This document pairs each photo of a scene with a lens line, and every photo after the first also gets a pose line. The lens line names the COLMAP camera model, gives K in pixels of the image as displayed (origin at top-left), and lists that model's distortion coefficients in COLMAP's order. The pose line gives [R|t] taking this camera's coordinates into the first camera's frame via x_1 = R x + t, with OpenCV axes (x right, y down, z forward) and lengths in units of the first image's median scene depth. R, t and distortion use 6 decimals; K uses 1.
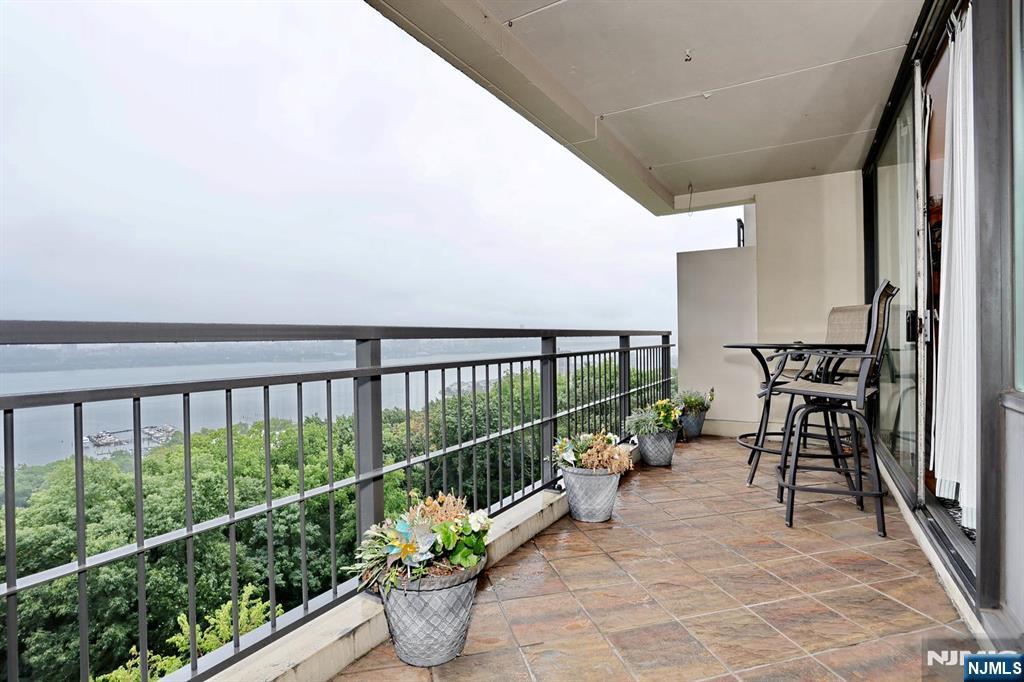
lens RADIAL K [[496.3, 0, 514.9], [0, 496.3, 337.9], [0, 0, 1]] dist [-0.064667, 0.024366]
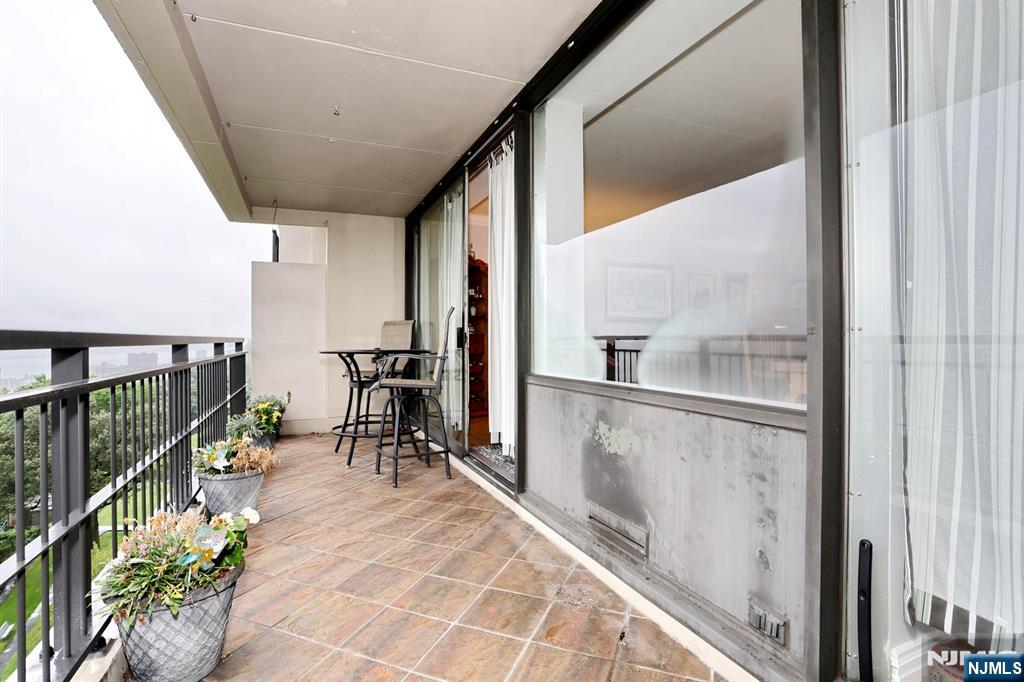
lens RADIAL K [[496.3, 0, 507.8], [0, 496.3, 340.3], [0, 0, 1]] dist [-0.064667, 0.024366]
pose [[0.587639, 0.008111, 0.809082, -0.343324], [-0.002446, 0.999963, -0.008248, -0.003930], [-0.809119, 0.002868, 0.587637, -0.048395]]
